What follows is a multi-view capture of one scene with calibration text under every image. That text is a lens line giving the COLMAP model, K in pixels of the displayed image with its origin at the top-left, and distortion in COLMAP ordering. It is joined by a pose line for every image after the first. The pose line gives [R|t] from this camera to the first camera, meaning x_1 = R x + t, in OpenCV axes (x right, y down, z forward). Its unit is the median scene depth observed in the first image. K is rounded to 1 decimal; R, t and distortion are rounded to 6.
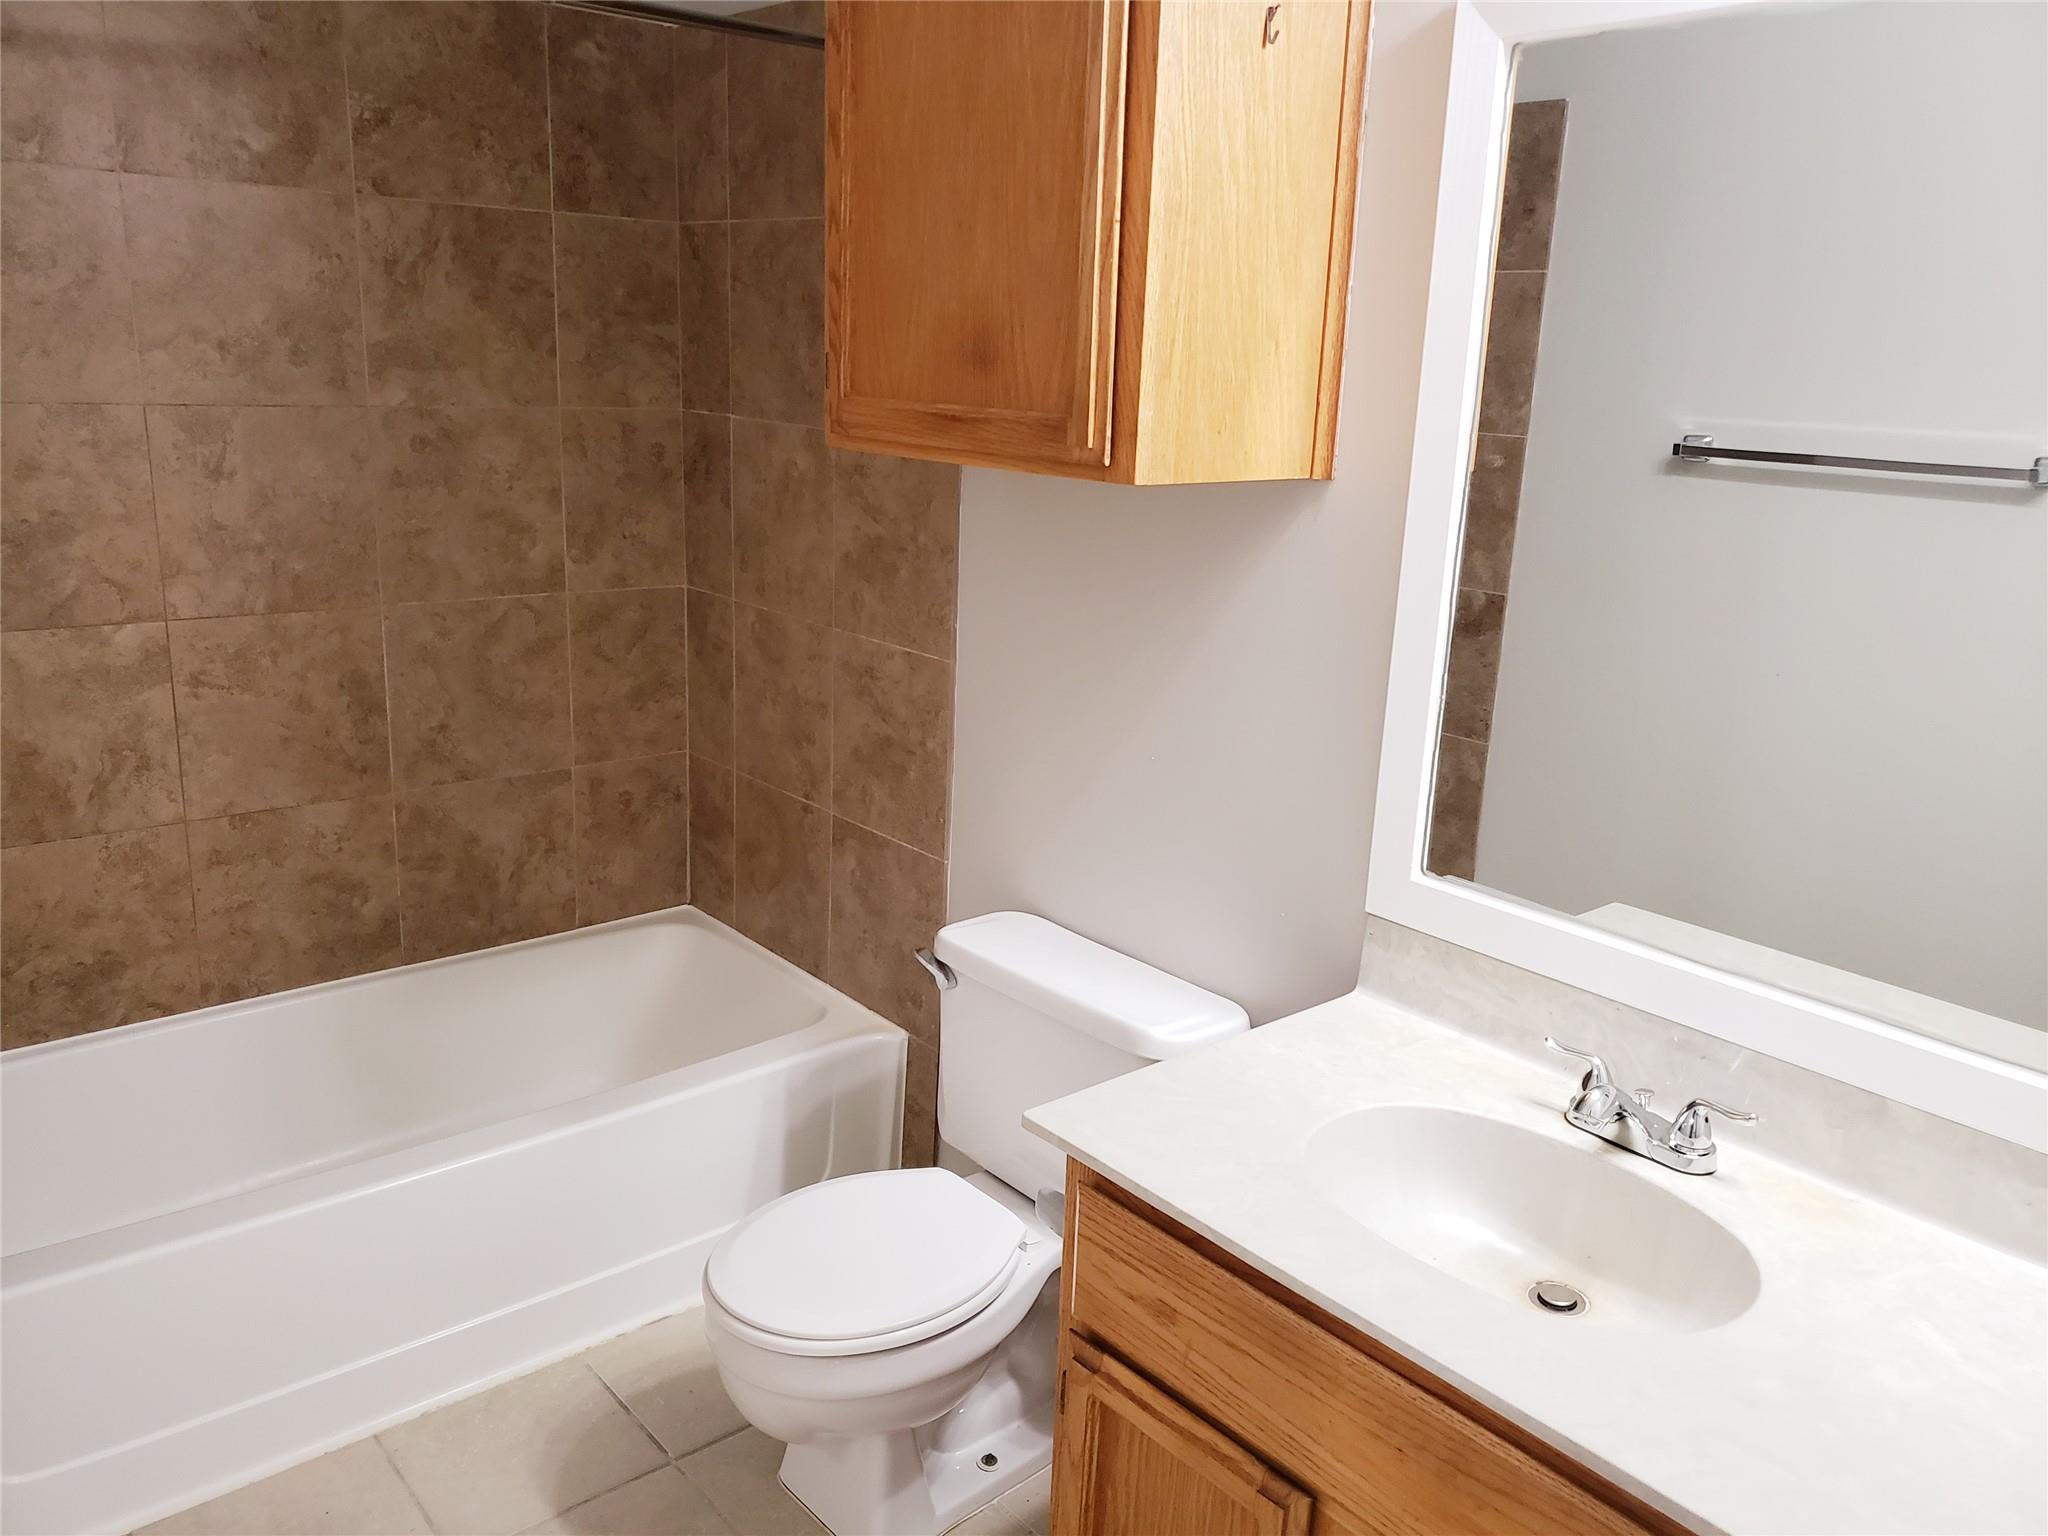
lens RADIAL K [[1596.7, 0, 1030.8], [0, 1596.7, 774.8], [0, 0, 1]] dist [0.041112, -0.012038]
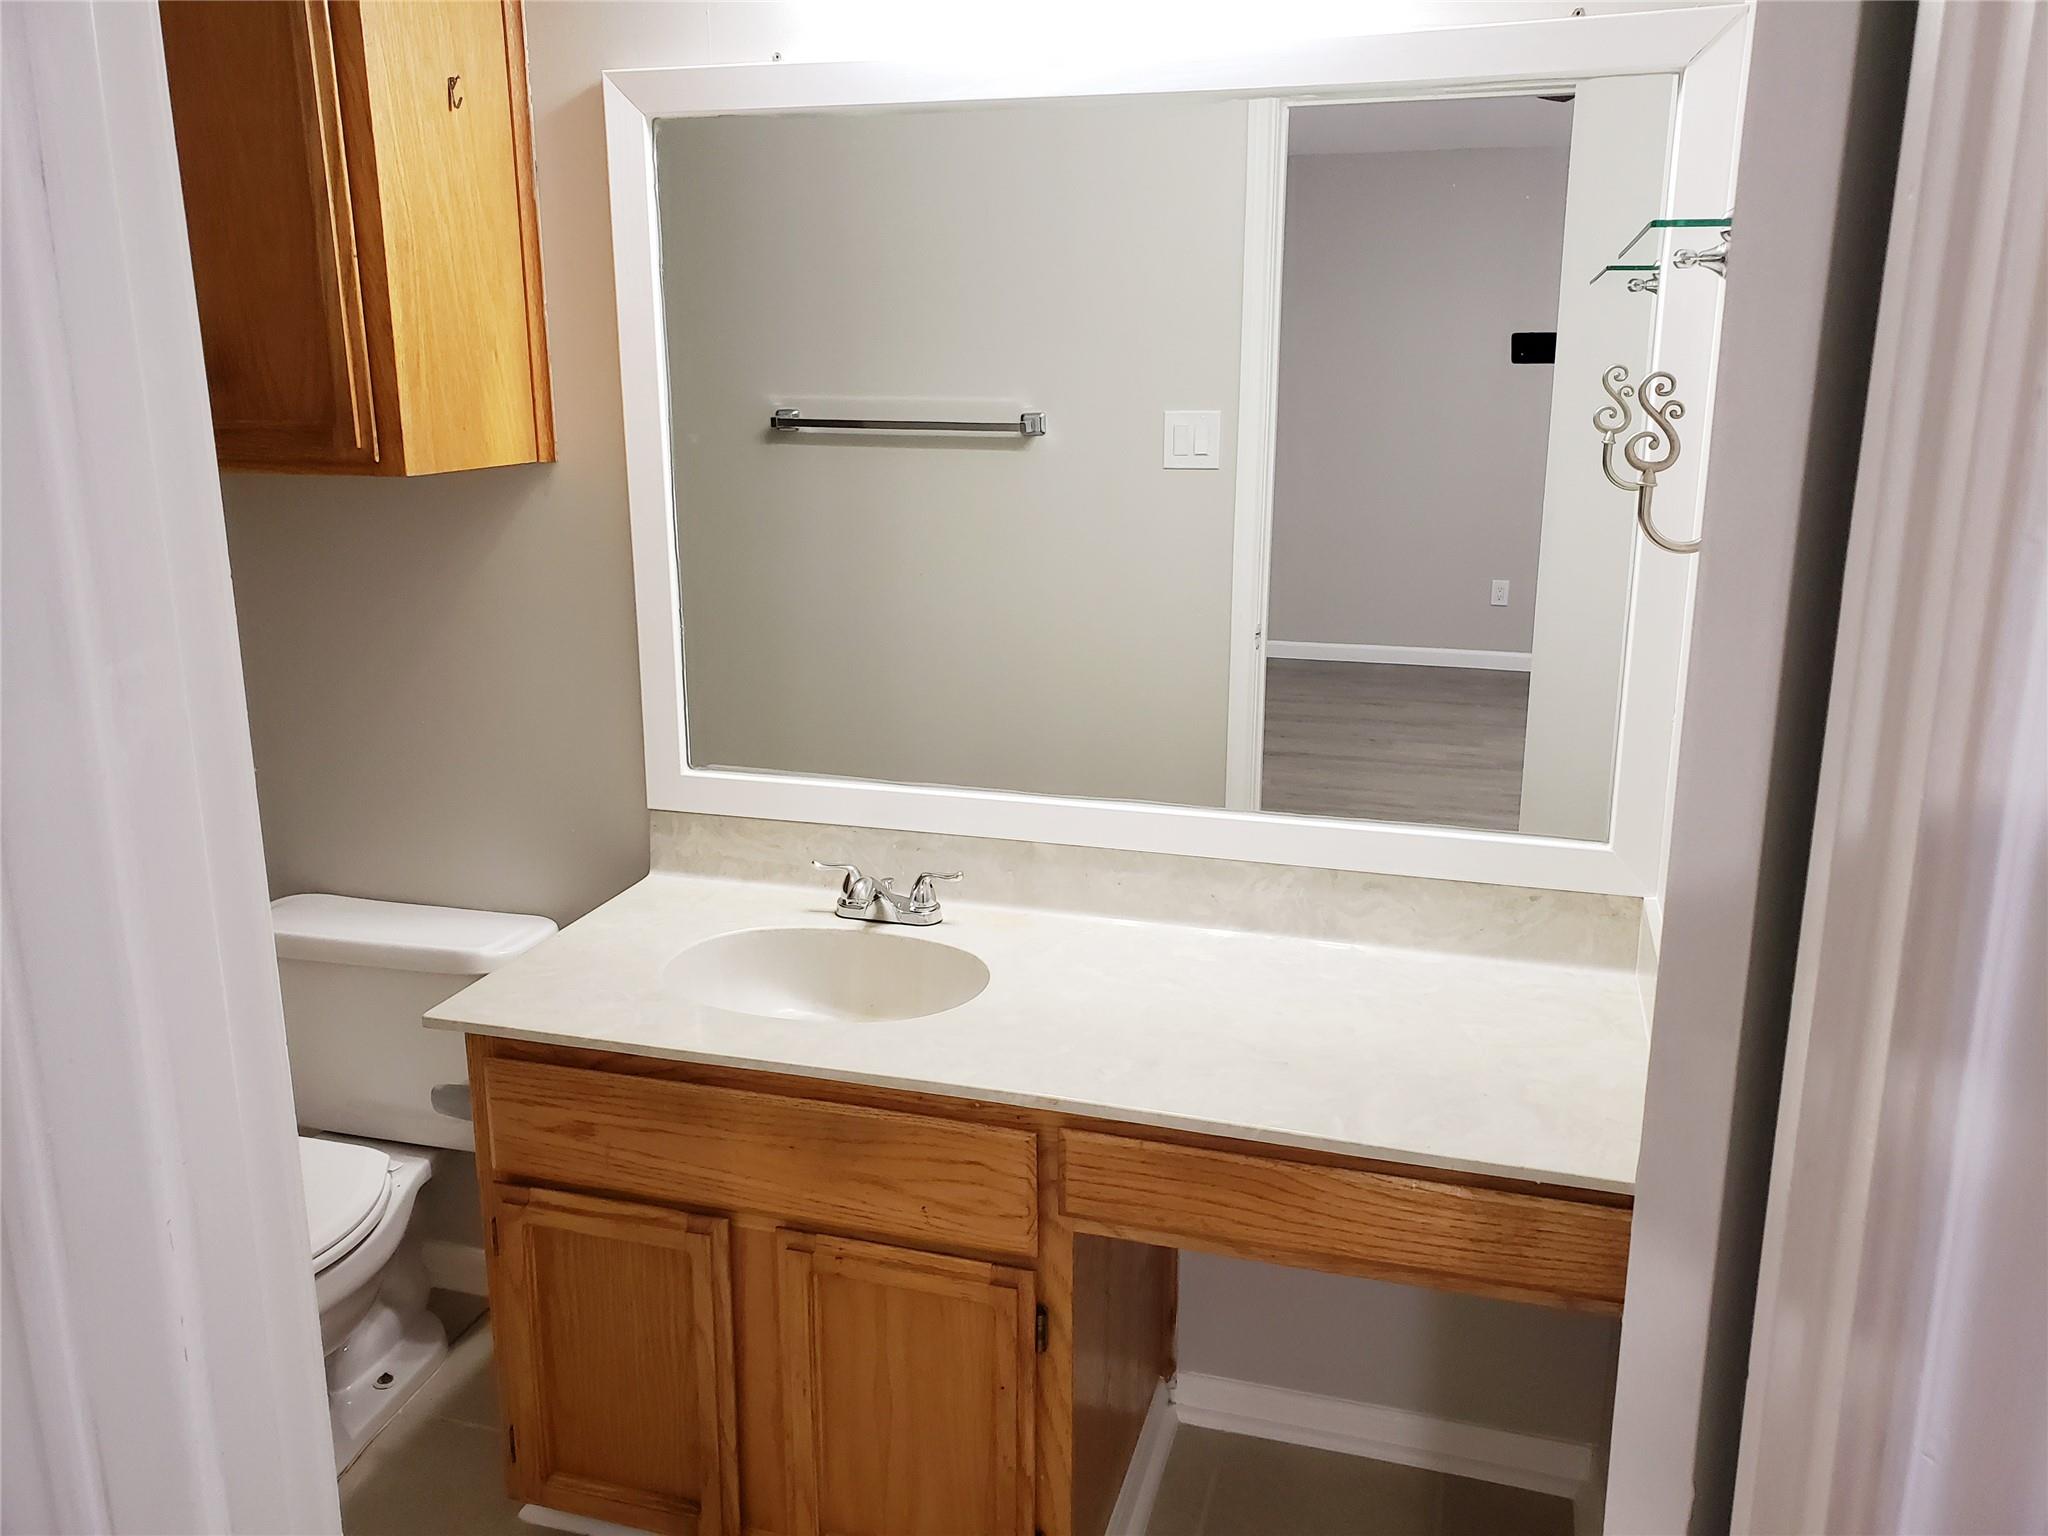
lens RADIAL K [[1596.7, 0, 1021.4], [0, 1596.7, 762.7], [0, 0, 1]] dist [0.041112, -0.012038]
pose [[0.841169, -0.172921, 0.512380, -0.196338], [0.171709, 0.983870, 0.050150, 0.043227], [-0.512788, 0.045796, 0.857293, -0.234168]]
